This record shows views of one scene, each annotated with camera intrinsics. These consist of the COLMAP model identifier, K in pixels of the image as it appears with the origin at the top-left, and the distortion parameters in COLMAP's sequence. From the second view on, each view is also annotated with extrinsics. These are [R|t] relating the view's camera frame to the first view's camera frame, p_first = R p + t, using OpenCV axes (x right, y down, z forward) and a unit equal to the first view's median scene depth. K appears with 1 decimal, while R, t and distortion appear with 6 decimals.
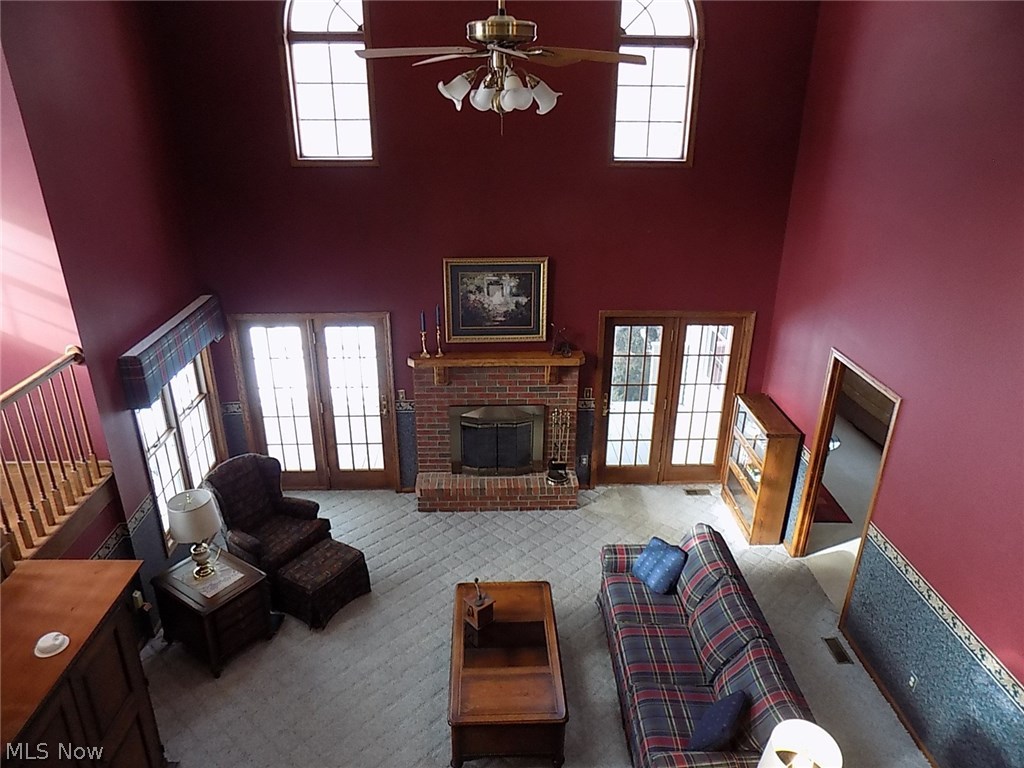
lens RADIAL K [[683.3, 0, 512.0], [0, 683.3, 384.0], [0, 0, 1]] dist [-0.073363, 0.001590]
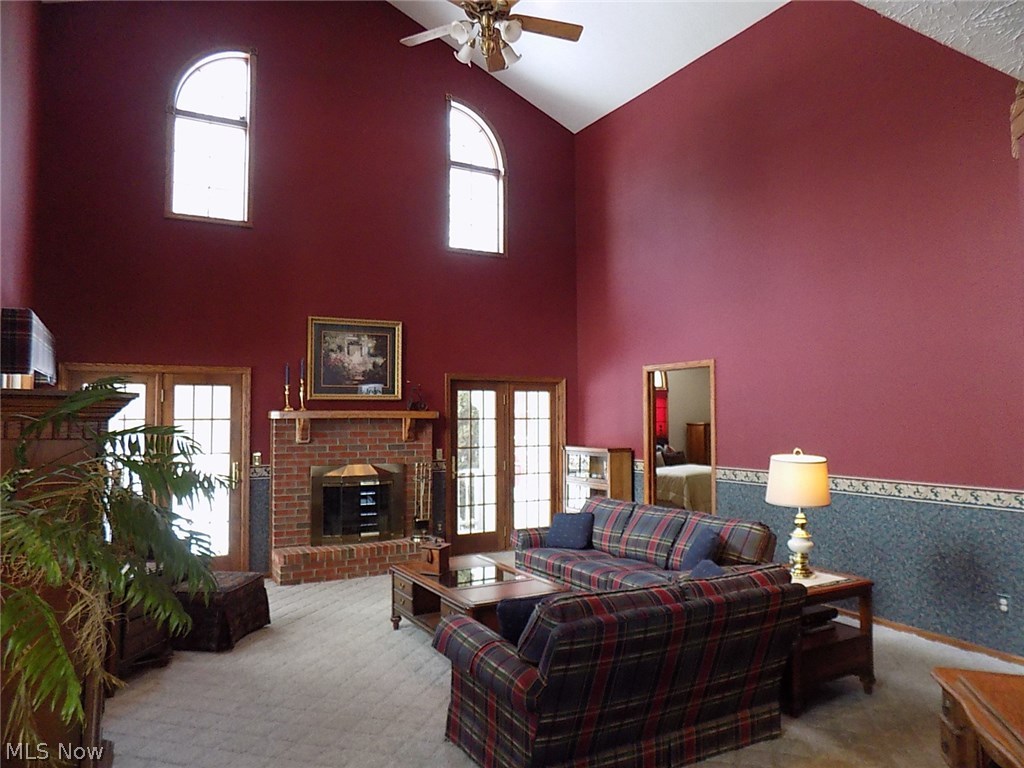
lens RADIAL K [[683.3, 0, 512.0], [0, 683.3, 384.0], [0, 0, 1]] dist [-0.073363, 0.001590]
pose [[0.891170, 0.012739, 0.453491, -0.283814], [0.187246, 0.900163, -0.393250, 0.371511], [-0.413226, 0.435367, 0.799813, 0.061491]]
